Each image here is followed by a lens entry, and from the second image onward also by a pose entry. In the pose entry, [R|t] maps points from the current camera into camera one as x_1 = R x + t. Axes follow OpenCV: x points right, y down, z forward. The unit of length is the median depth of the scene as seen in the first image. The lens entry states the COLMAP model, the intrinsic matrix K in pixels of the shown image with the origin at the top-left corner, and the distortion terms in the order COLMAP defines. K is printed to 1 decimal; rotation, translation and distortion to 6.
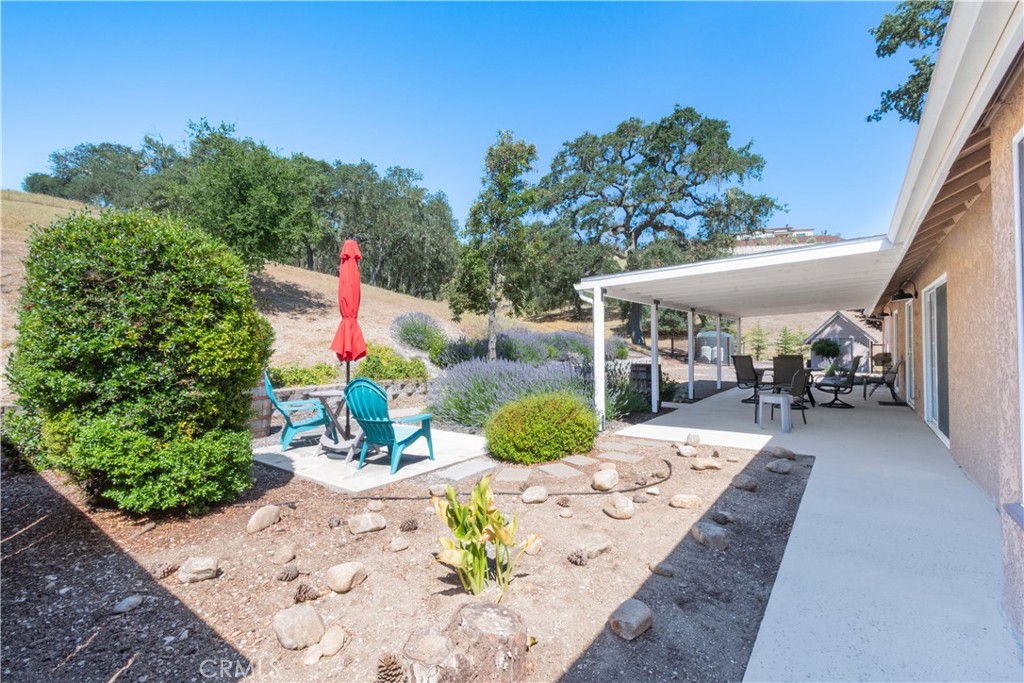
lens RADIAL K [[441.8, 0, 512.0], [0, 441.8, 341.5], [0, 0, 1]] dist [-0.001933, -0.000093]
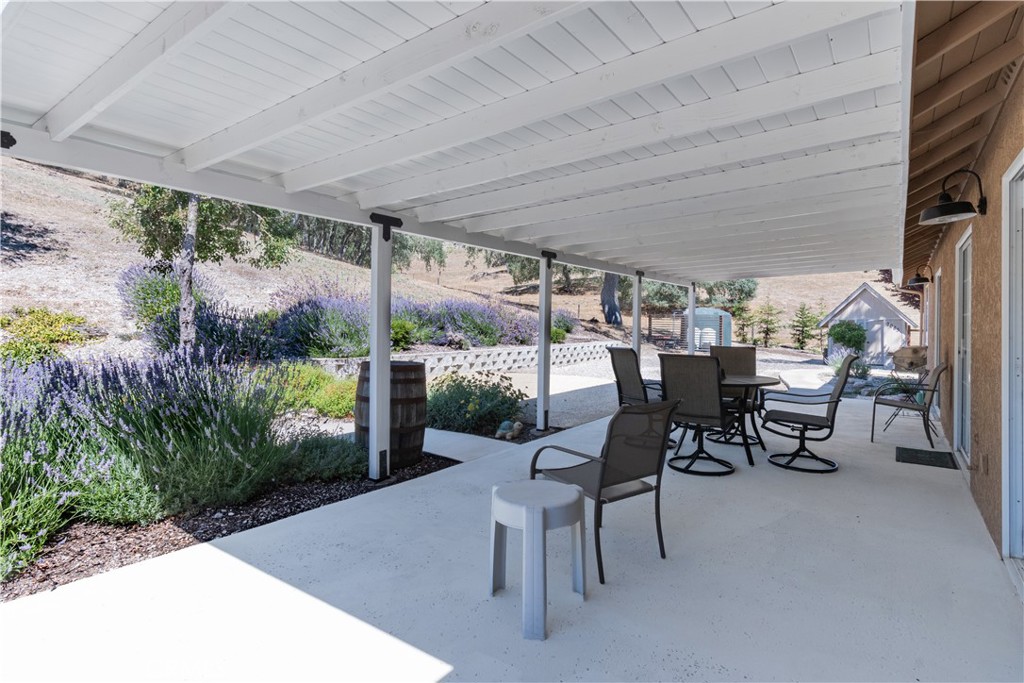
lens RADIAL K [[525.5, 0, 512.7], [0, 525.5, 319.3], [0, 0, 1]] dist [-0.000125, 0.000028]
pose [[0.999401, 0.021336, 0.027264, 0.175171], [-0.021442, 0.999764, 0.003579, 0.000617], [-0.027181, -0.004162, 0.999622, 0.195291]]
